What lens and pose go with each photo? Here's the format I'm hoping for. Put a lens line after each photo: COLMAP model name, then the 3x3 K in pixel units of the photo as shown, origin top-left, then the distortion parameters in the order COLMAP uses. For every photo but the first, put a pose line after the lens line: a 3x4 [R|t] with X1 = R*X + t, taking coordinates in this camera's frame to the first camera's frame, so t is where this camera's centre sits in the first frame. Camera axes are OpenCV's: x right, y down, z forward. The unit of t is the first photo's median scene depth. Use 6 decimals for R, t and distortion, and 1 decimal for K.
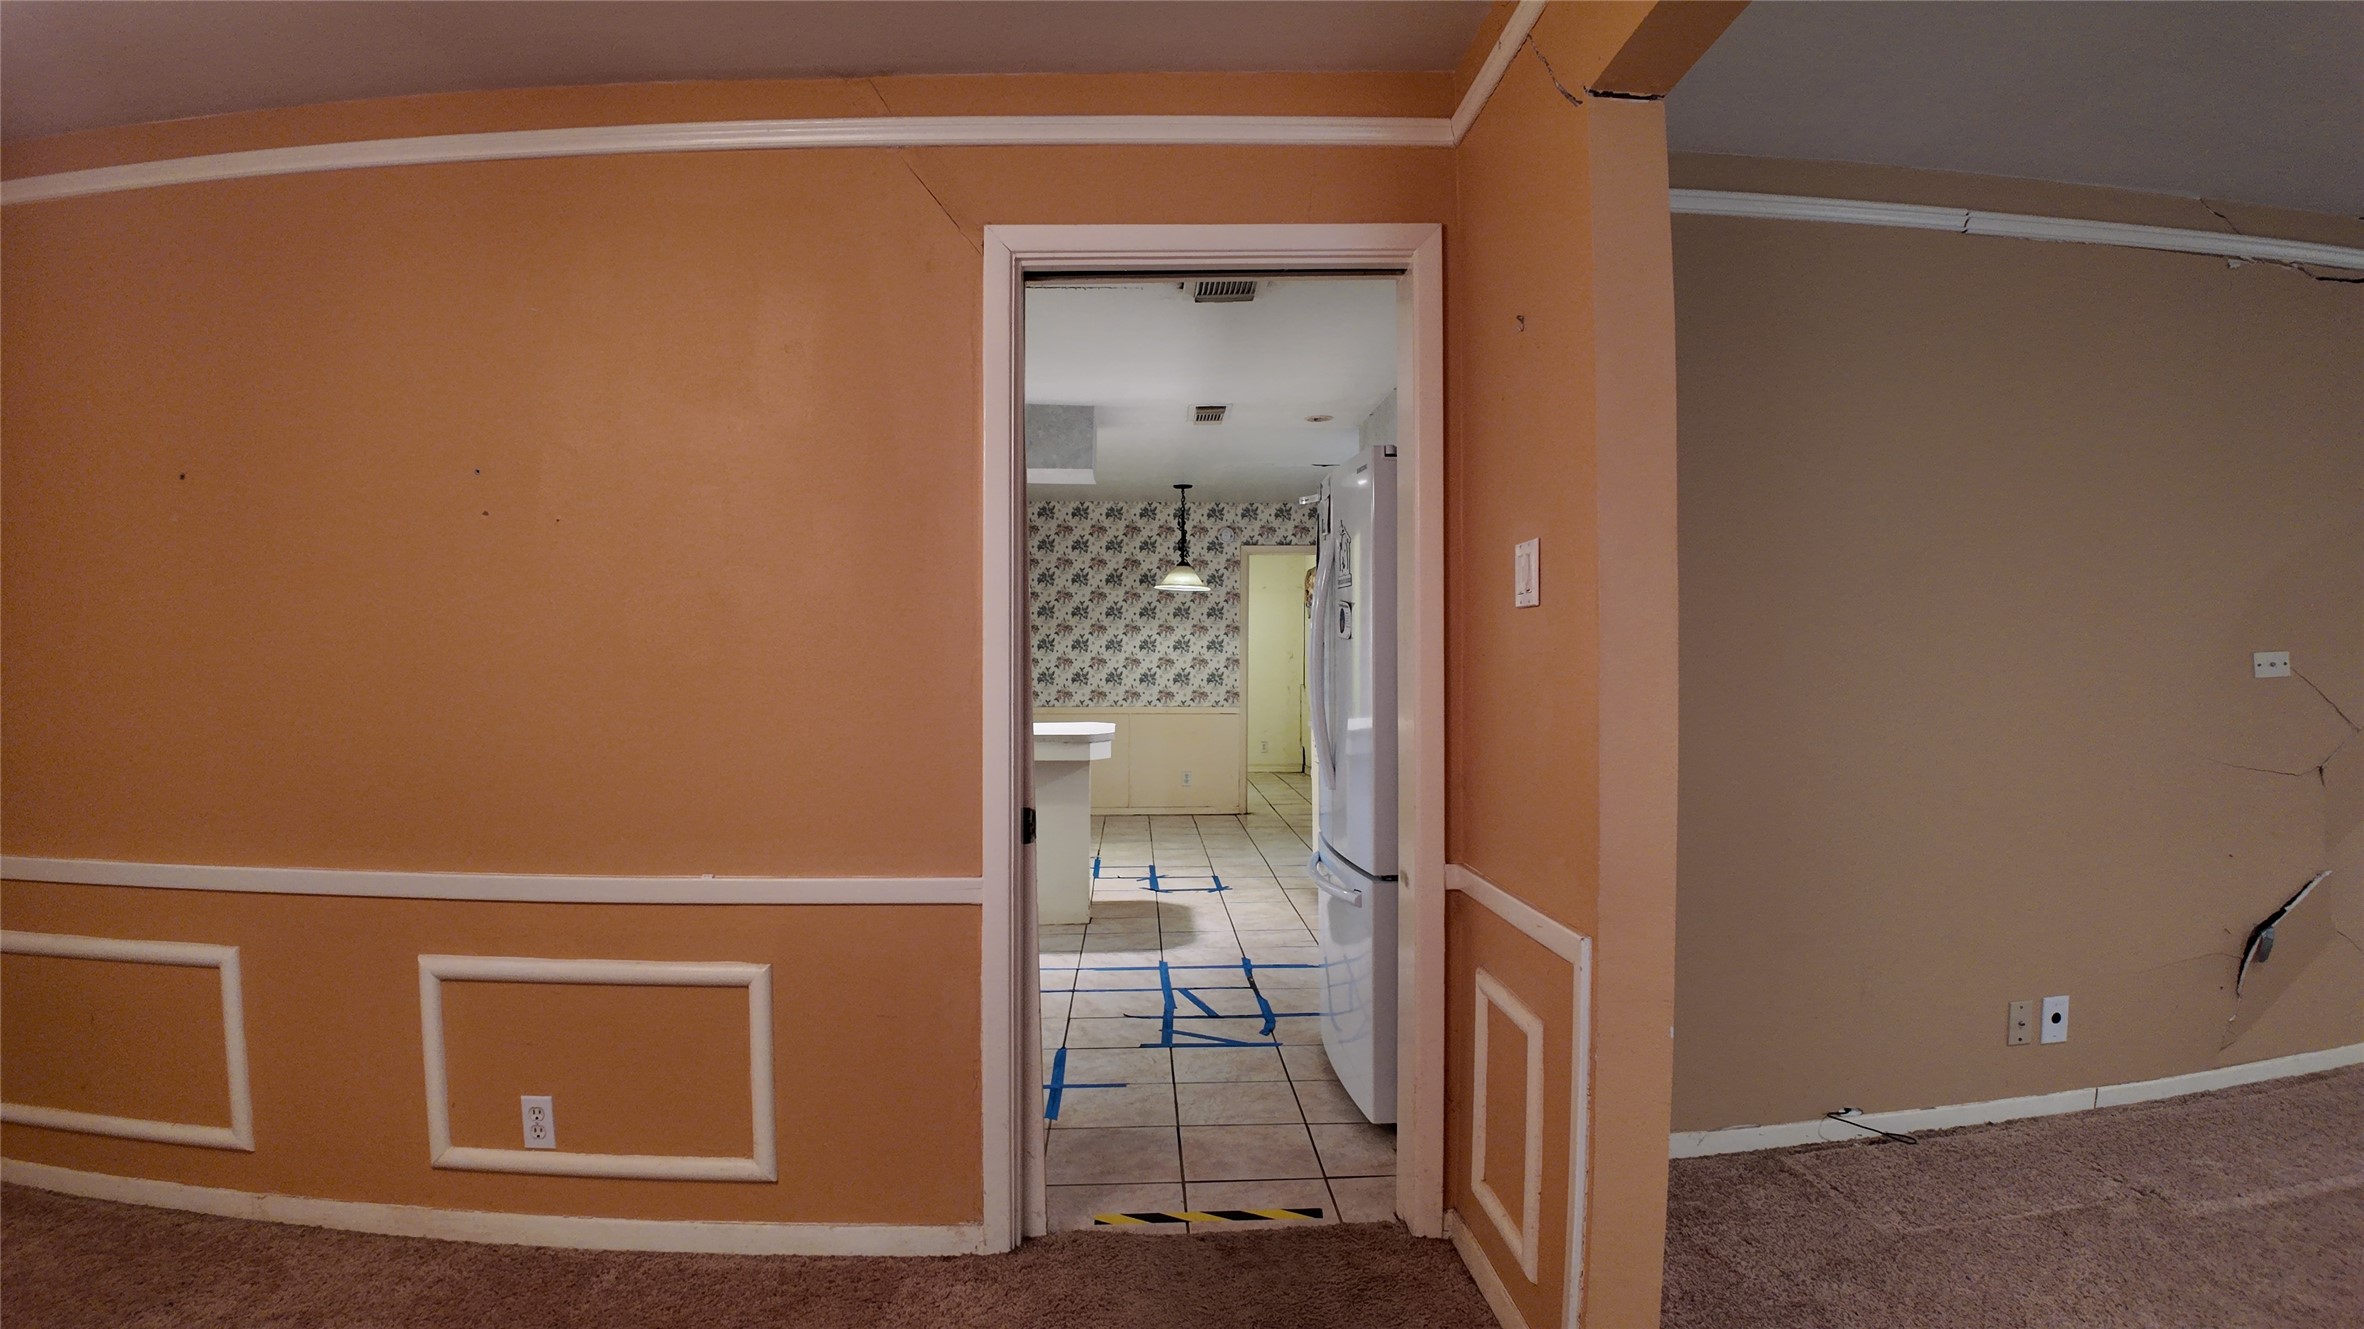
lens RADIAL K [[1265.2, 0, 1182.7], [0, 1265.2, 664.8], [0, 0, 1]] dist [-0.109303, -0.003055]
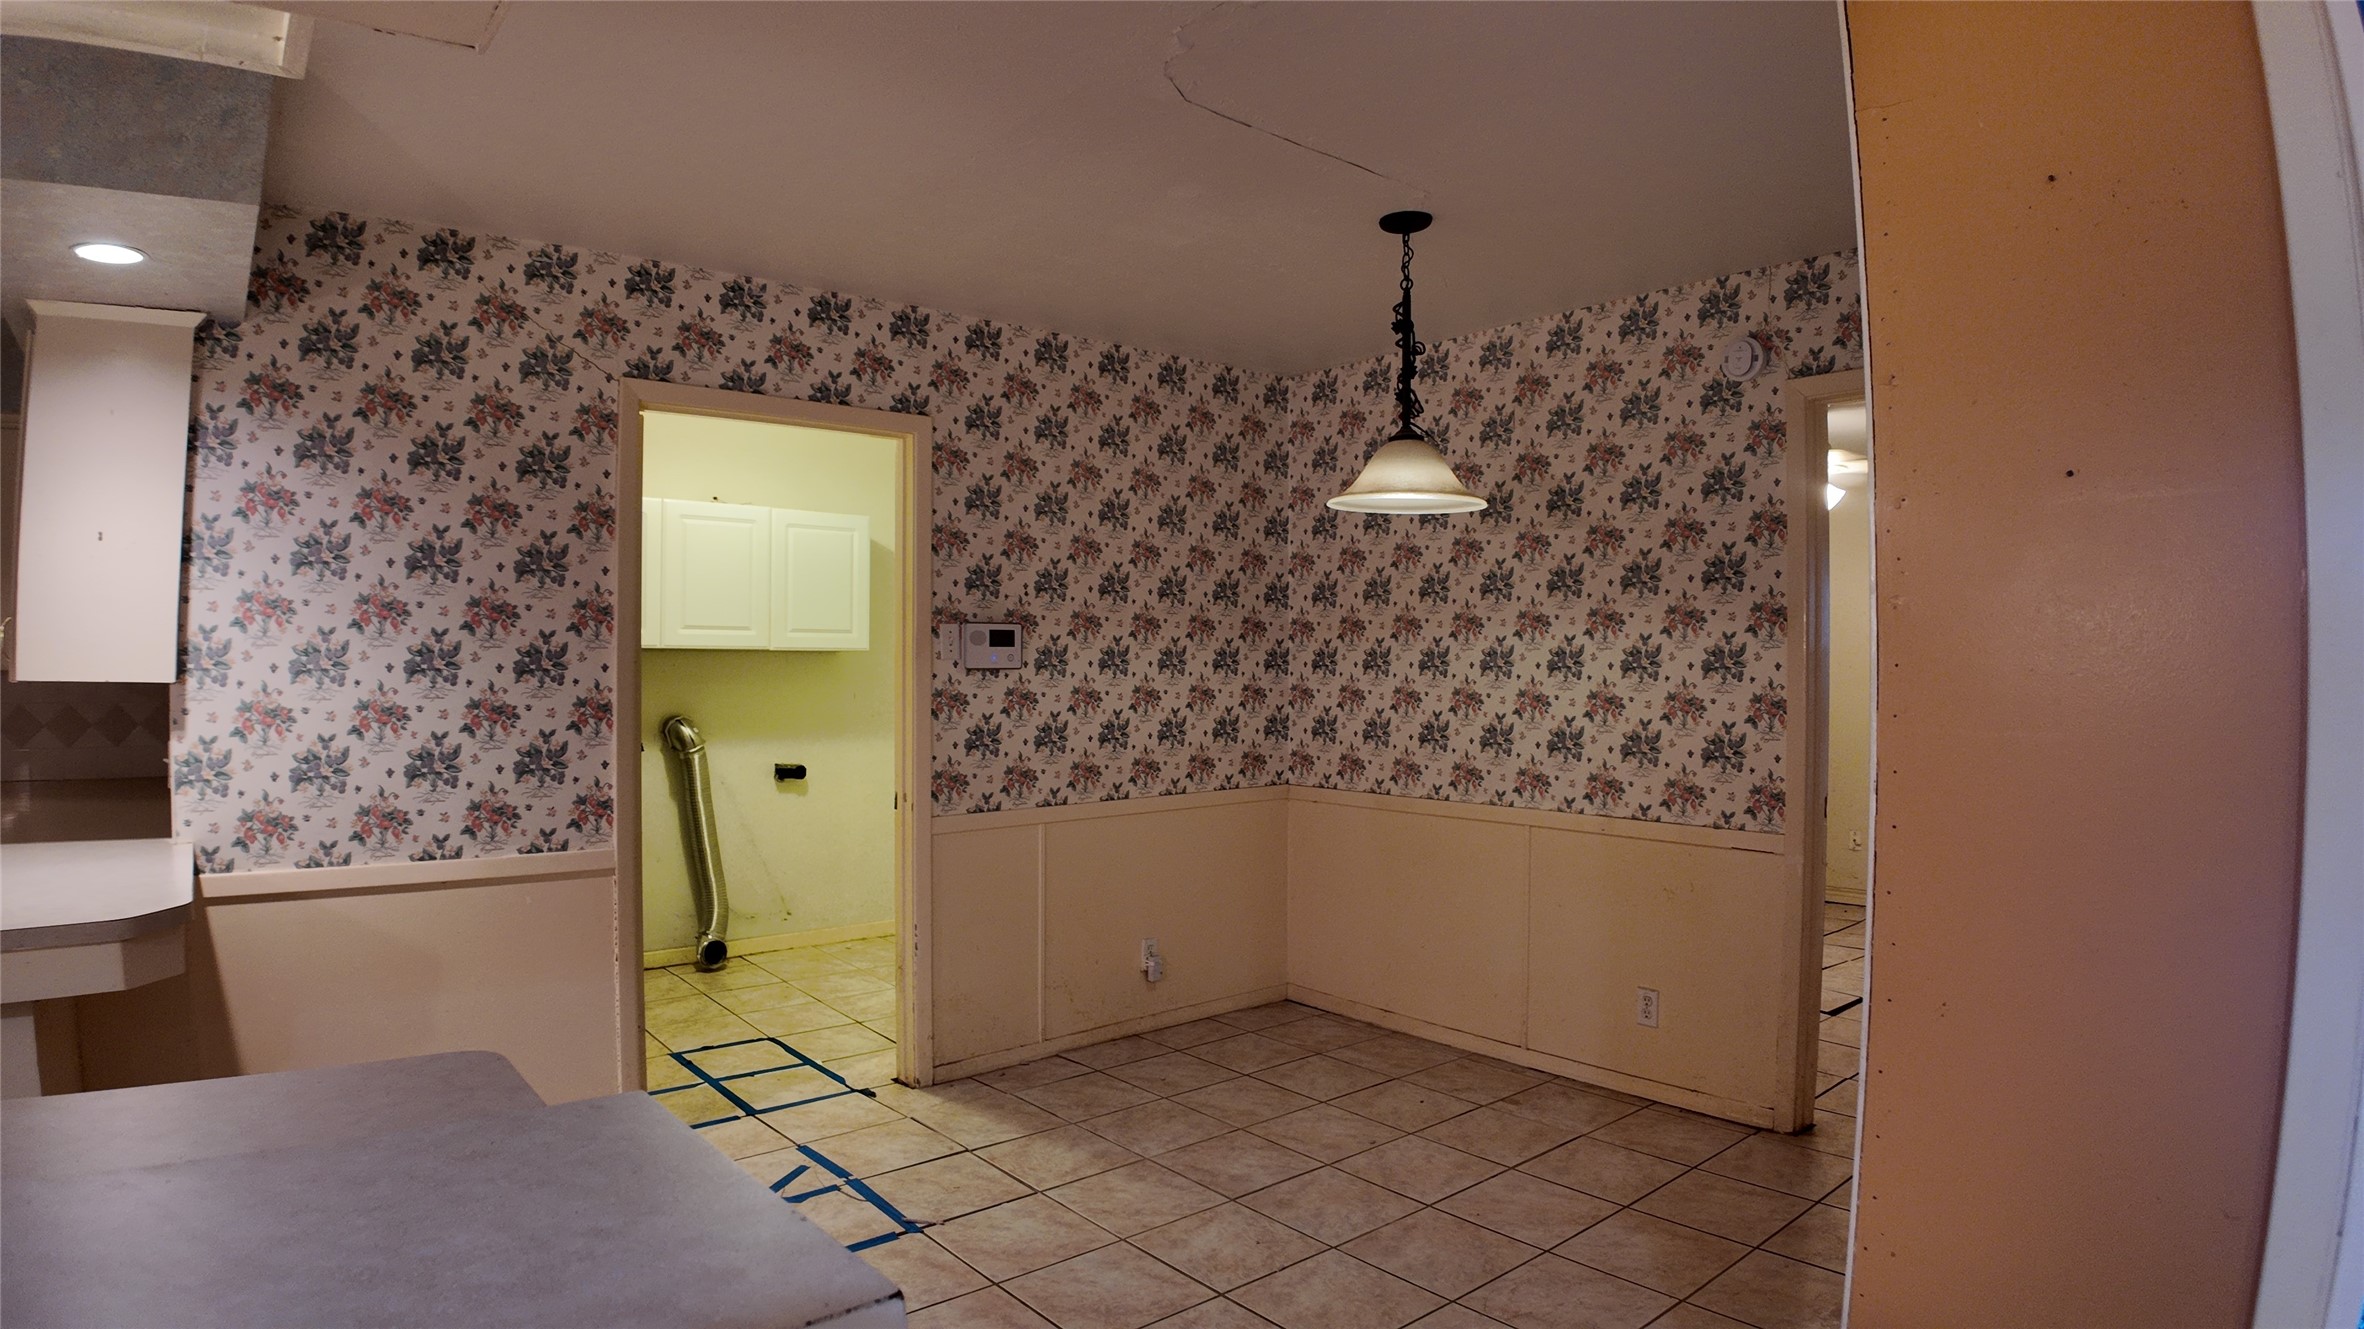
lens RADIAL K [[1265.2, 0, 1202.8], [0, 1265.2, 655.7], [0, 0, 1]] dist [-0.109303, -0.003055]
pose [[0.607632, -0.005316, -0.794201, 0.220827], [-0.005595, 0.999924, -0.010974, -0.012272], [0.794199, 0.011112, 0.607557, 0.661874]]
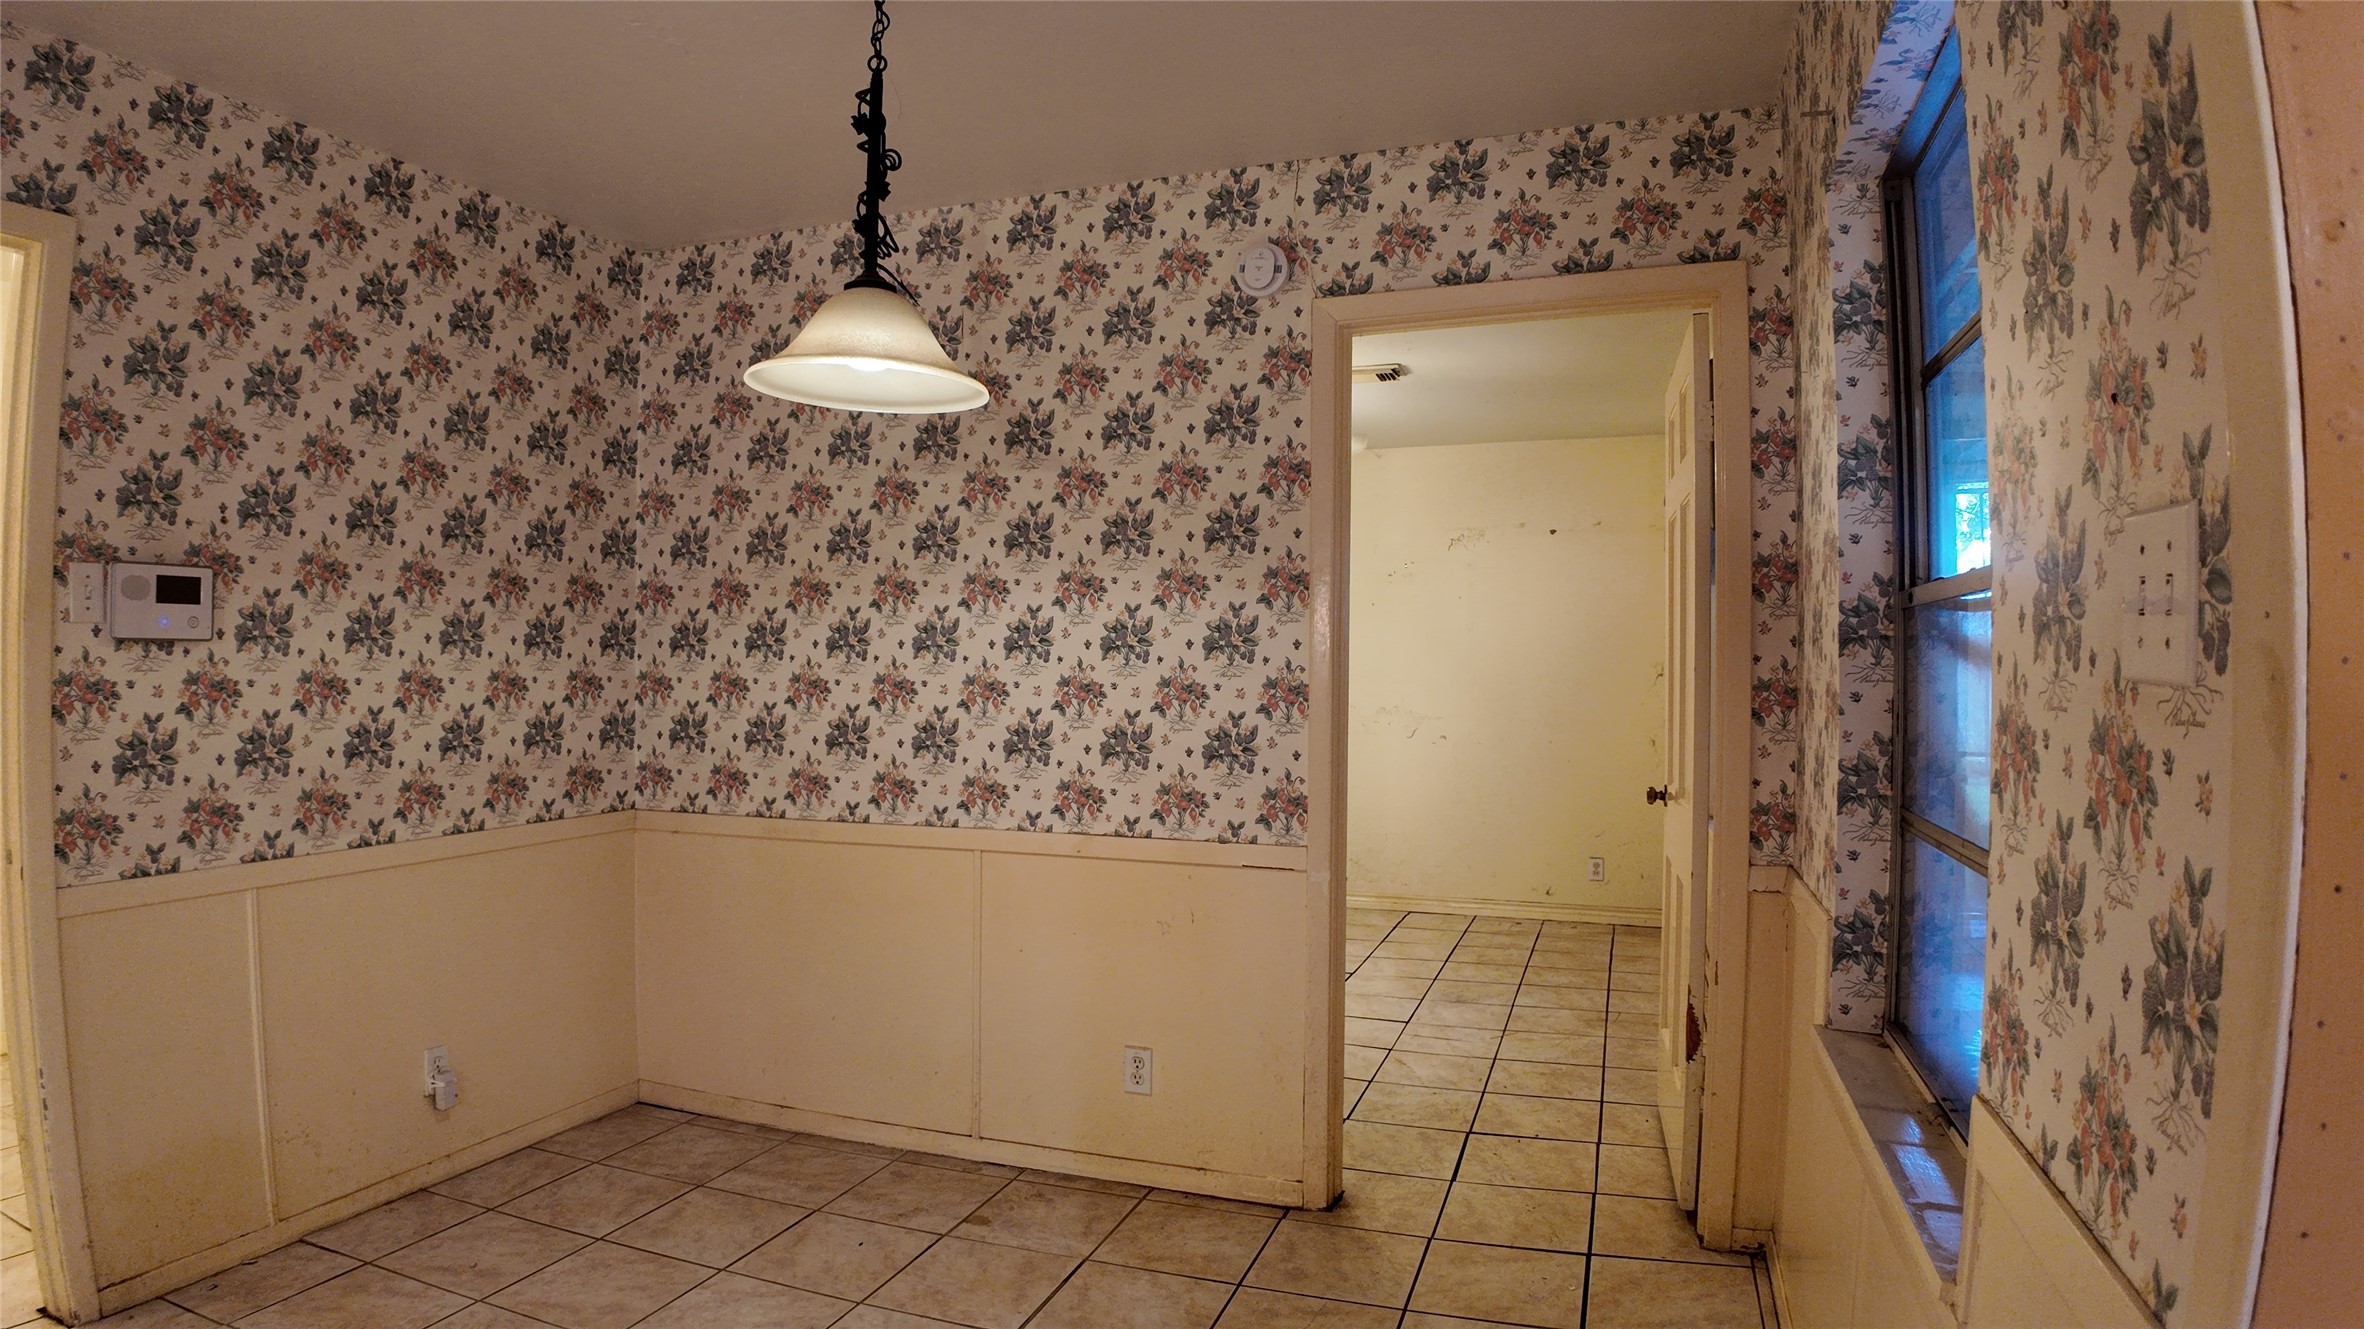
lens RADIAL K [[1265.2, 0, 1194.0], [0, 1265.2, 658.5], [0, 0, 1]] dist [-0.109303, -0.003055]
pose [[0.925648, -0.000879, -0.378384, 0.131102], [-0.004875, 0.999887, -0.014248, -0.006321], [0.378354, 0.015033, 0.925539, 0.721889]]
